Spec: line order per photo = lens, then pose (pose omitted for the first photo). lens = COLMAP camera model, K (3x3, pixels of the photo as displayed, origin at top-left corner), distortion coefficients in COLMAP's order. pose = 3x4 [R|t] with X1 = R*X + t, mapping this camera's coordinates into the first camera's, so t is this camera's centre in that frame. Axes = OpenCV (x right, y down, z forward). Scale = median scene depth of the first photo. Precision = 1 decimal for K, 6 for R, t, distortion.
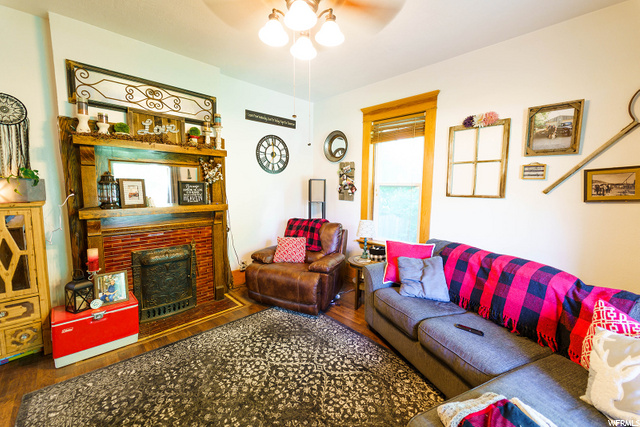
lens RADIAL K [[253.1, 0, 320.0], [0, 253.1, 213.5], [0, 0, 1]] dist [0.000715, -0.000081]
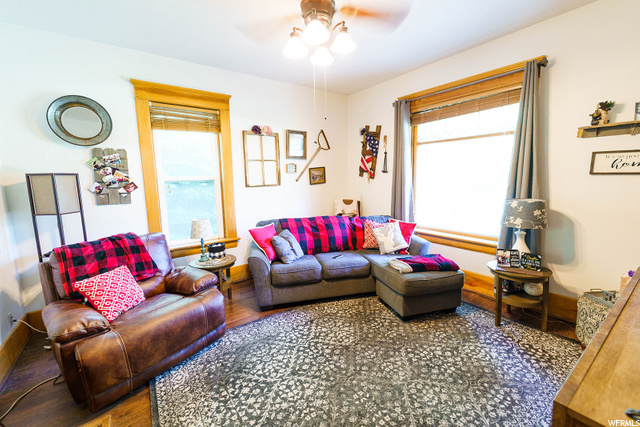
lens RADIAL K [[260.3, 0, 320.0], [0, 260.3, 213.5], [0, 0, 1]] dist [-0.000499, -0.000139]
pose [[0.146884, -0.151079, 0.977548, -0.804418], [0.136361, 0.981924, 0.131266, -0.069283], [-0.979709, 0.114019, 0.164831, 0.532750]]
